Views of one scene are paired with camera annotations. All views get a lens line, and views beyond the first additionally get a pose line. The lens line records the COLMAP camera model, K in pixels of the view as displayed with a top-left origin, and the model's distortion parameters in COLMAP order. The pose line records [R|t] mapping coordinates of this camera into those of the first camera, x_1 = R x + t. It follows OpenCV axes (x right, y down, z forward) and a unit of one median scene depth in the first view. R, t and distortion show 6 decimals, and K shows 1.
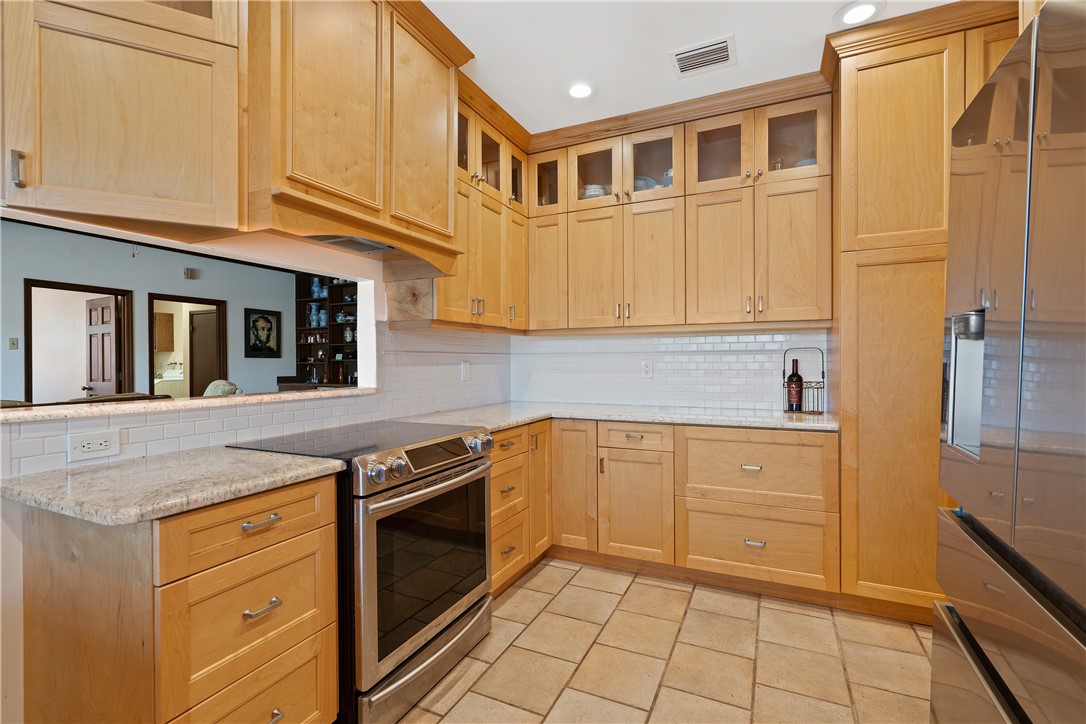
lens RADIAL K [[493.9, 0, 547.5], [0, 493.9, 363.6], [0, 0, 1]] dist [-0.003210, 0.002551]
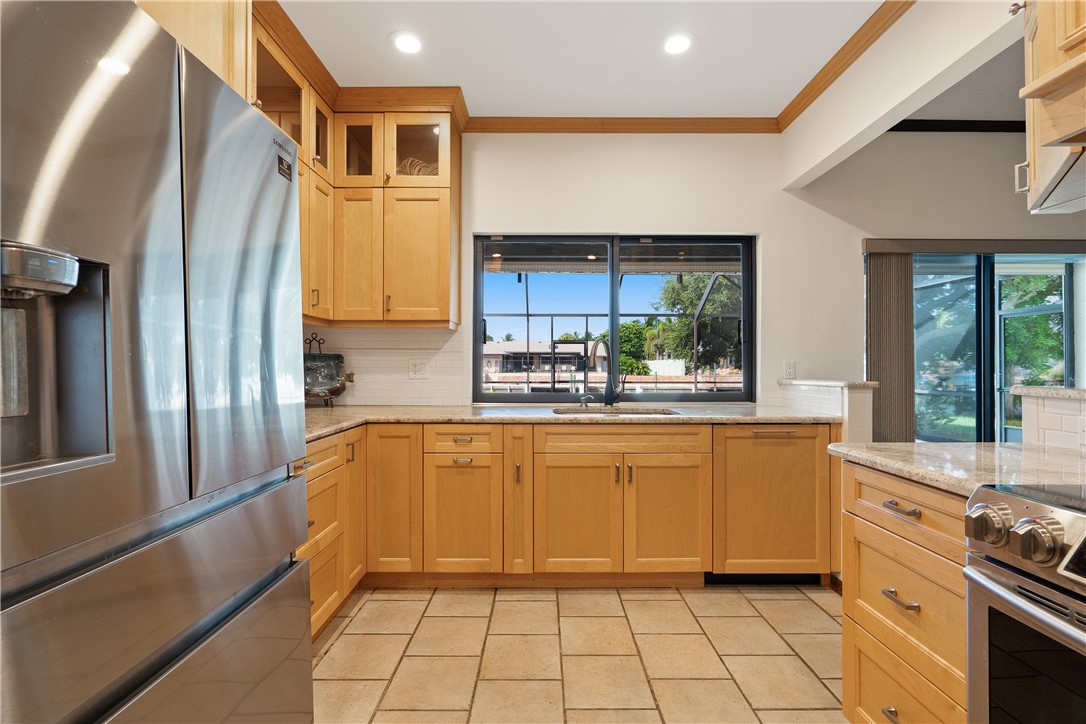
lens RADIAL K [[493.9, 0, 541.9], [0, 493.9, 362.8], [0, 0, 1]] dist [-0.003210, 0.002551]
pose [[-0.905555, 0.001236, -0.424226, 0.251987], [0.001272, 0.999999, 0.000200, 0.021136], [0.424226, -0.000358, -0.905556, 0.875713]]
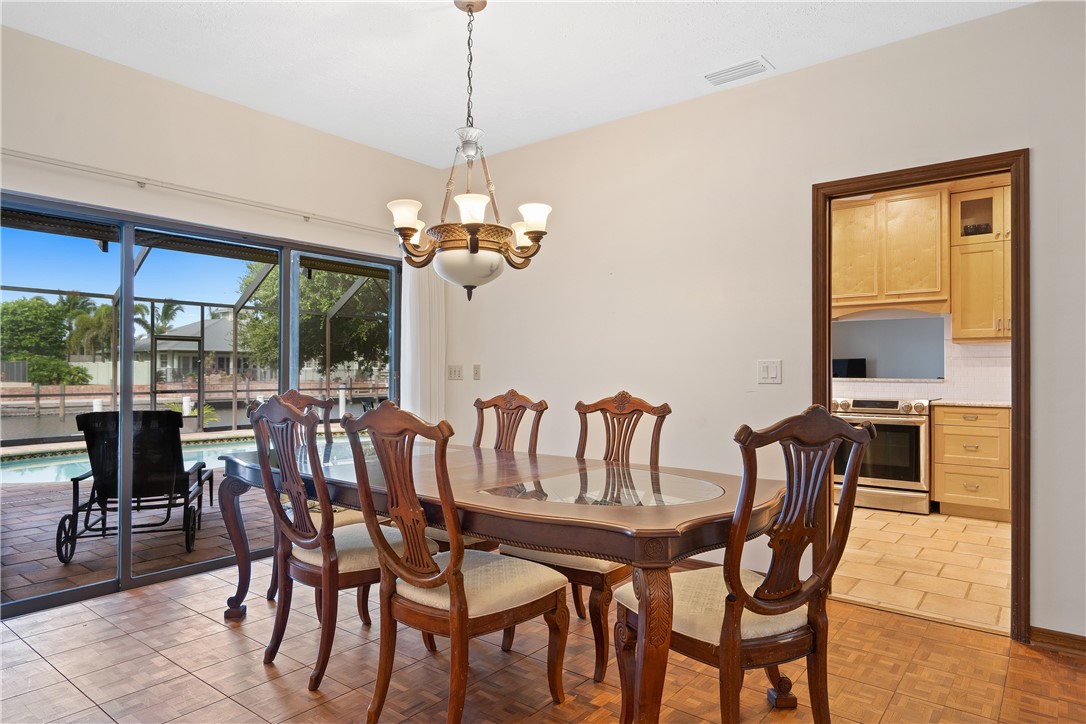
lens RADIAL K [[647.4, 0, 542.1], [0, 647.4, 367.2], [0, 0, 1]] dist [0.015810, -0.004799]
pose [[-0.234757, -0.002561, -0.972051, 2.352372], [-0.005561, 0.999984, -0.001291, 0.020612], [0.972038, 0.005103, -0.234767, 0.190161]]
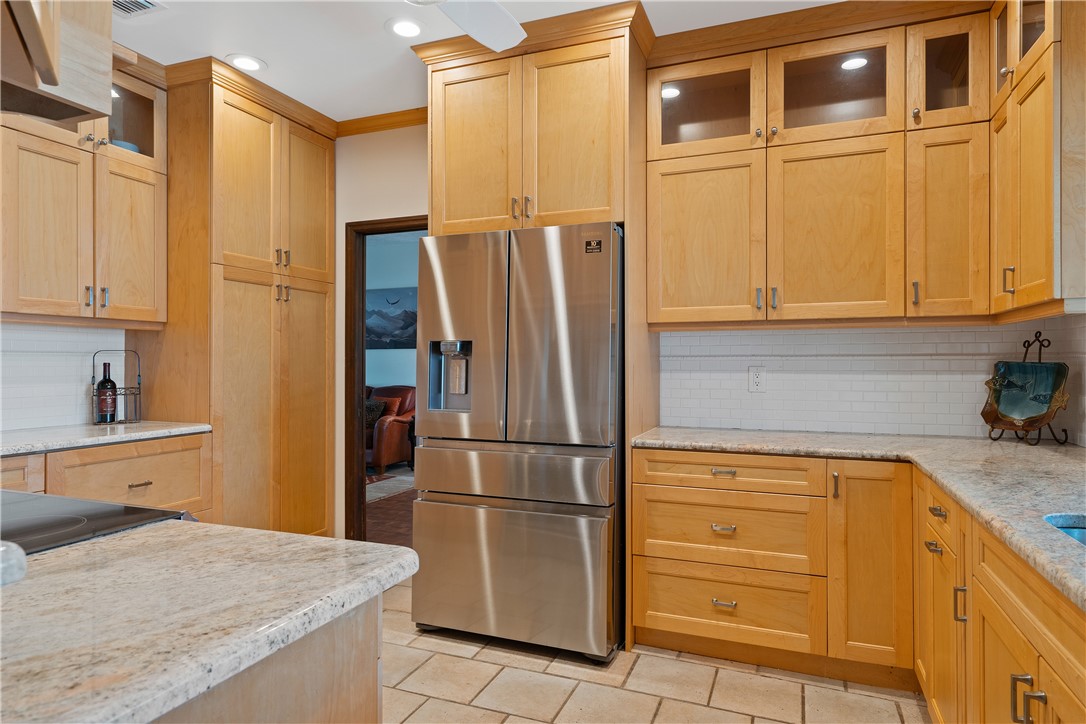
lens RADIAL K [[647.4, 0, 545.6], [0, 647.4, 361.8], [0, 0, 1]] dist [0.015810, -0.004799]
pose [[-0.070313, 0.004862, 0.997513, -0.852273], [0.003931, 0.999982, -0.004597, -0.002318], [-0.997517, 0.003598, -0.070331, 0.378530]]
